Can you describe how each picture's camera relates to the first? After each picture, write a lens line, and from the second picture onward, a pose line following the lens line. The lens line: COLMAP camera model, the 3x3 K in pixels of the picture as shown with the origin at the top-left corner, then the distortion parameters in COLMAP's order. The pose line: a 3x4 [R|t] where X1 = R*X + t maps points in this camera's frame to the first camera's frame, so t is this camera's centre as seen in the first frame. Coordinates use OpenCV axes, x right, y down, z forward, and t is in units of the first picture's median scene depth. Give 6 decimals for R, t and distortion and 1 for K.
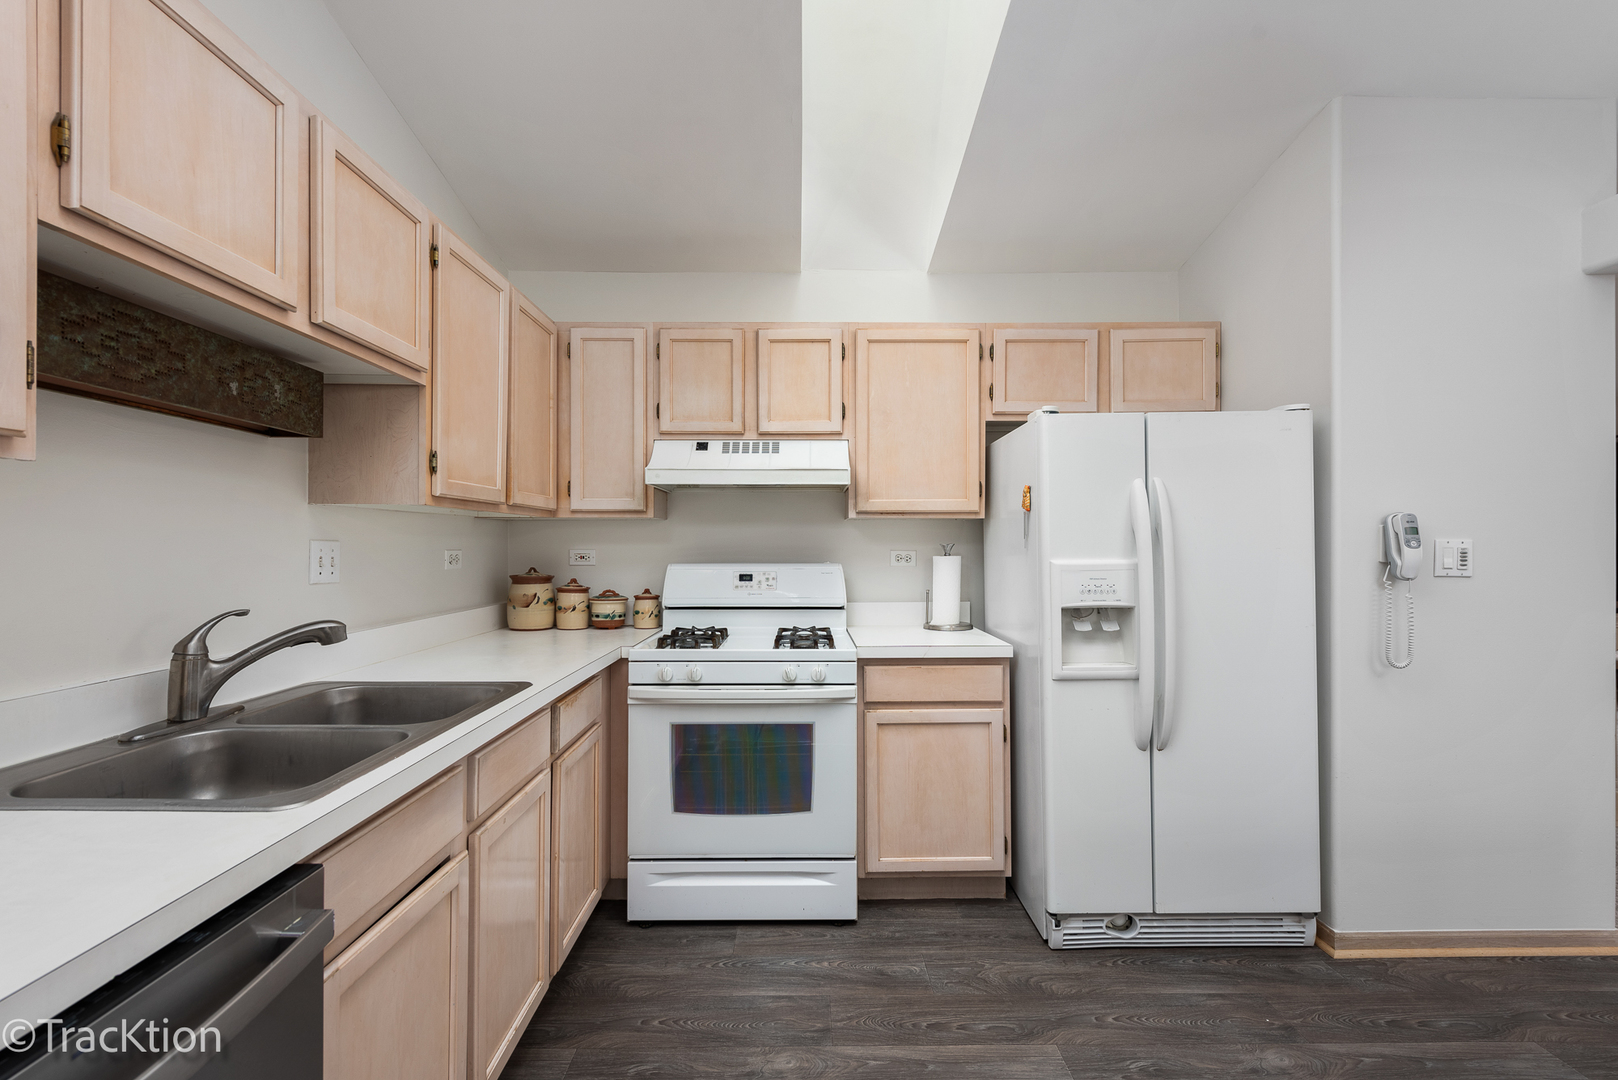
lens RADIAL K [[704.3, 0, 808.5], [0, 704.3, 546.4], [0, 0, 1]] dist [0.004086, -0.000601]
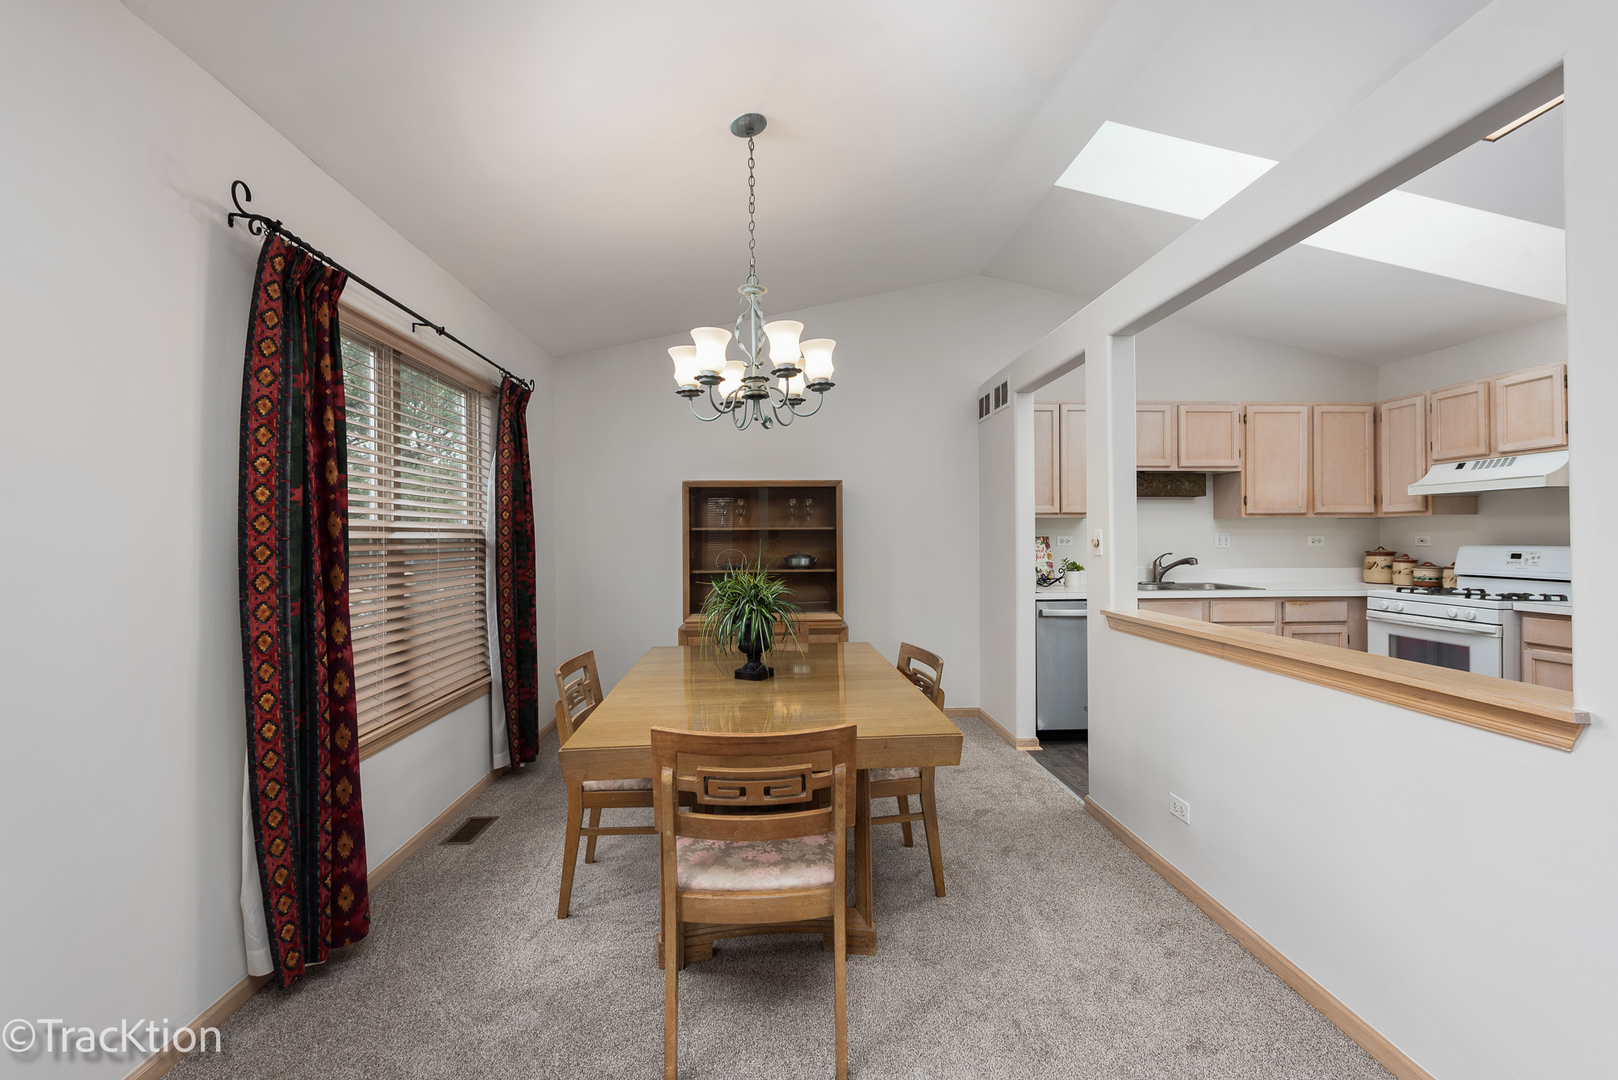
lens RADIAL K [[704.3, 0, 809.5], [0, 704.3, 533.0], [0, 0, 1]] dist [0.004086, -0.000601]
pose [[0.049103, -0.006305, -0.998774, 1.282288], [-0.000023, 0.999980, -0.006314, 0.009384], [0.998794, 0.000333, 0.049102, -0.454210]]
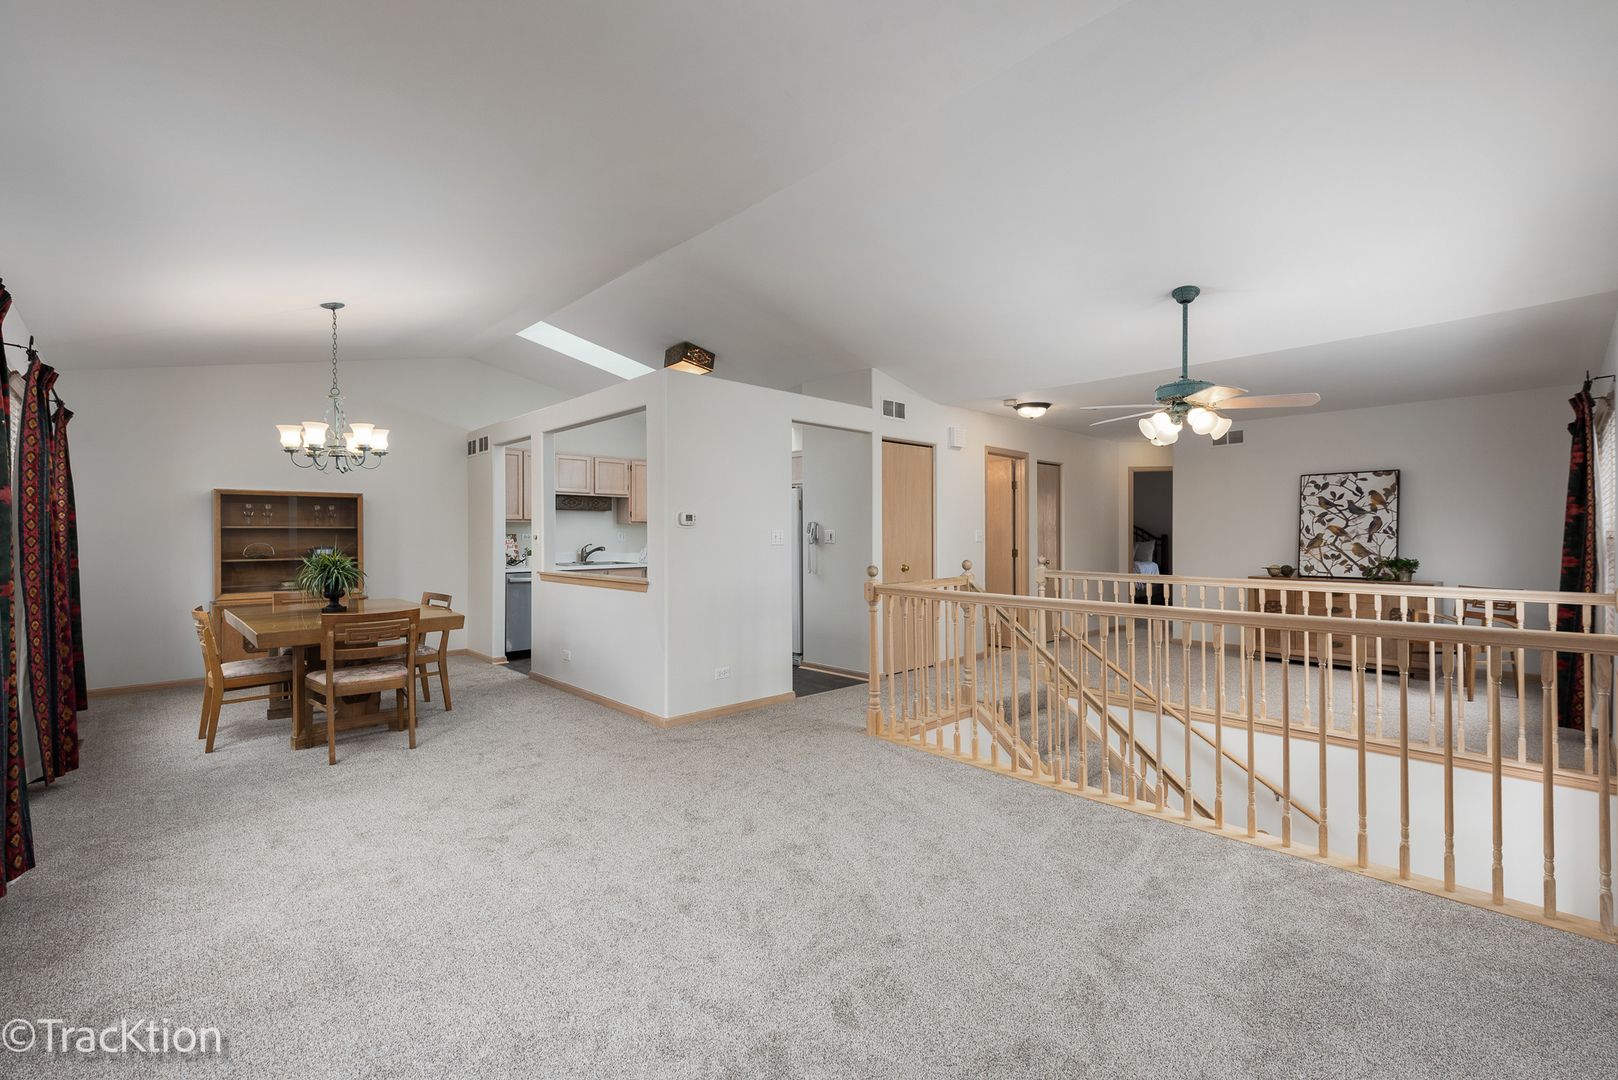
lens RADIAL K [[704.3, 0, 822.7], [0, 704.3, 534.9], [0, 0, 1]] dist [0.004086, -0.000601]
pose [[0.690746, 0.001570, -0.723096, 2.468695], [-0.003920, 0.999991, -0.001573, 0.010079], [0.723087, 0.003921, 0.690746, -0.836511]]
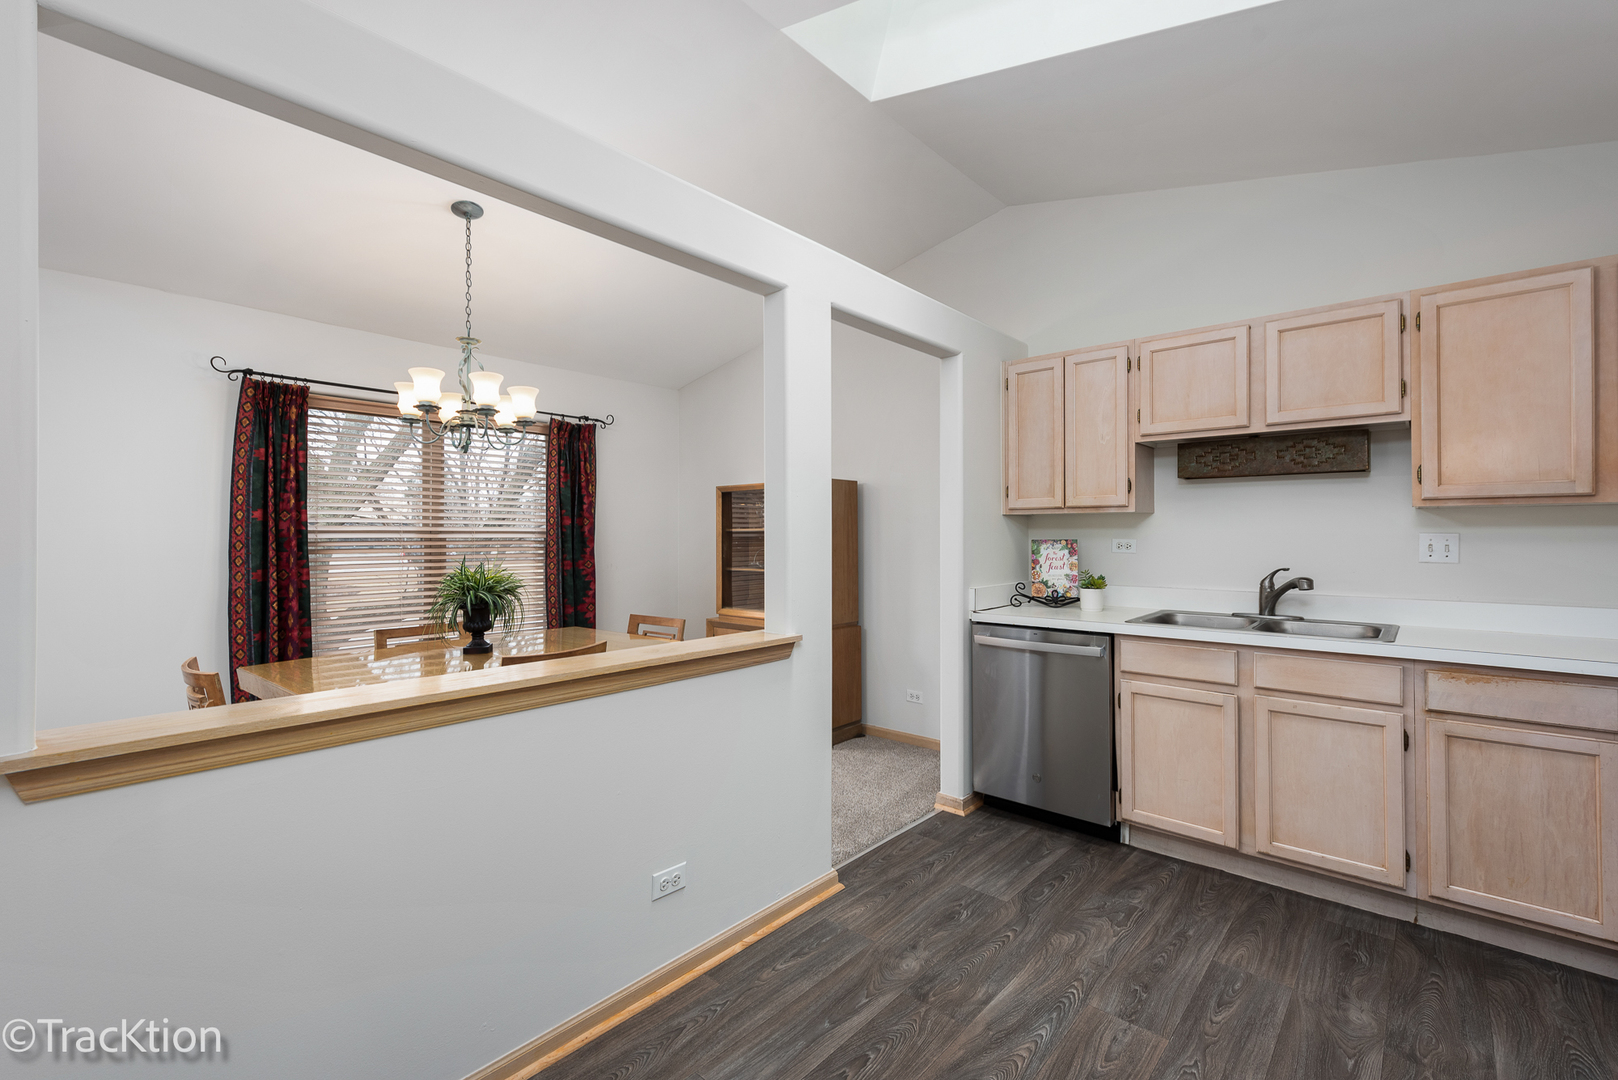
lens RADIAL K [[704.3, 0, 806.5], [0, 704.3, 531.9], [0, 0, 1]] dist [0.004086, -0.000601]
pose [[-0.670996, -0.004235, -0.741449, 0.800494], [-0.003240, 0.999991, -0.002780, -0.001716], [0.741454, 0.000537, -0.671003, 0.801268]]
